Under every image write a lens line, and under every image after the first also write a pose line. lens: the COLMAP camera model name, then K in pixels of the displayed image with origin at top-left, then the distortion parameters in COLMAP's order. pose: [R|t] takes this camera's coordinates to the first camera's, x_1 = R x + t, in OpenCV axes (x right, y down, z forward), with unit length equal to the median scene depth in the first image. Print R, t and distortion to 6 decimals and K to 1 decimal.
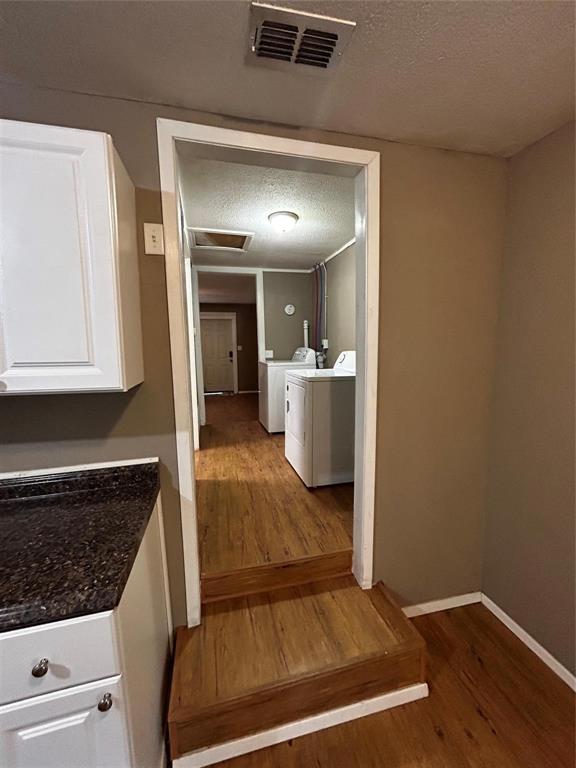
lens RADIAL K [[310.4, 0, 282.8], [0, 310.4, 383.0], [0, 0, 1]] dist [0.007351, 0.000612]
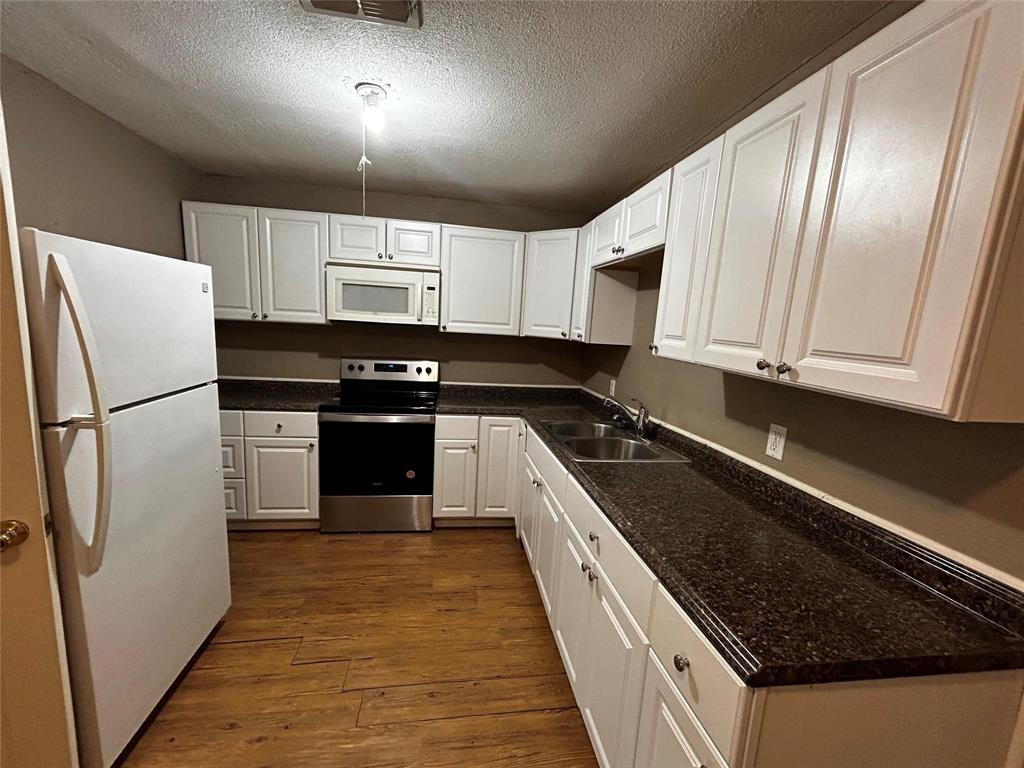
lens RADIAL K [[413.9, 0, 505.3], [0, 413.9, 387.1], [0, 0, 1]] dist [0.007351, 0.000612]
pose [[-0.088121, 0.169057, -0.981659, 0.299554], [-0.186800, 0.965204, 0.182992, -0.019539], [0.978438, 0.199500, -0.053474, 0.309845]]
